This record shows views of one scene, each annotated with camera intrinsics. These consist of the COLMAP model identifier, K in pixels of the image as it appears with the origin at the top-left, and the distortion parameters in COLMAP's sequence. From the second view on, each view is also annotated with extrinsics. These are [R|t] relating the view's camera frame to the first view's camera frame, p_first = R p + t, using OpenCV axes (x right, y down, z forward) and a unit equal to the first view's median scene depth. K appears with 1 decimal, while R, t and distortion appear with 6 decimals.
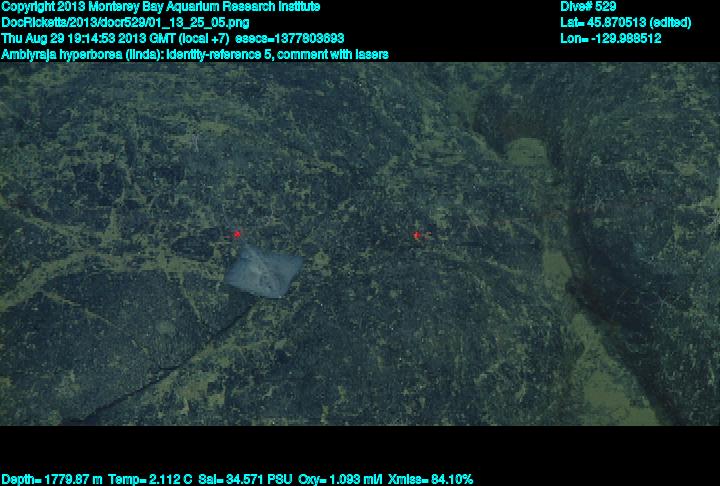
lens RADIAL K [[5206.0, 0, 336.9], [0, 5206.0, 243.5], [0, 0, 1]] dist [3.868419, -18.485003]
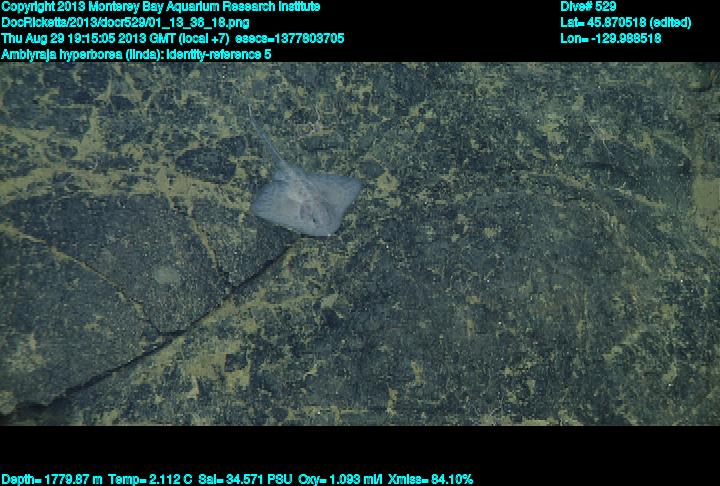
lens RADIAL K [[3857.0, 0, 360.0], [0, 3857.0, 243.0], [0, 0, 1]] dist [2.063913, -3.549749]
pose [[0.999847, 0.012676, 0.012046, -0.012951], [-0.012646, 0.999917, -0.002625, 0.012664], [-0.012078, 0.002473, 0.999924, 0.474174]]
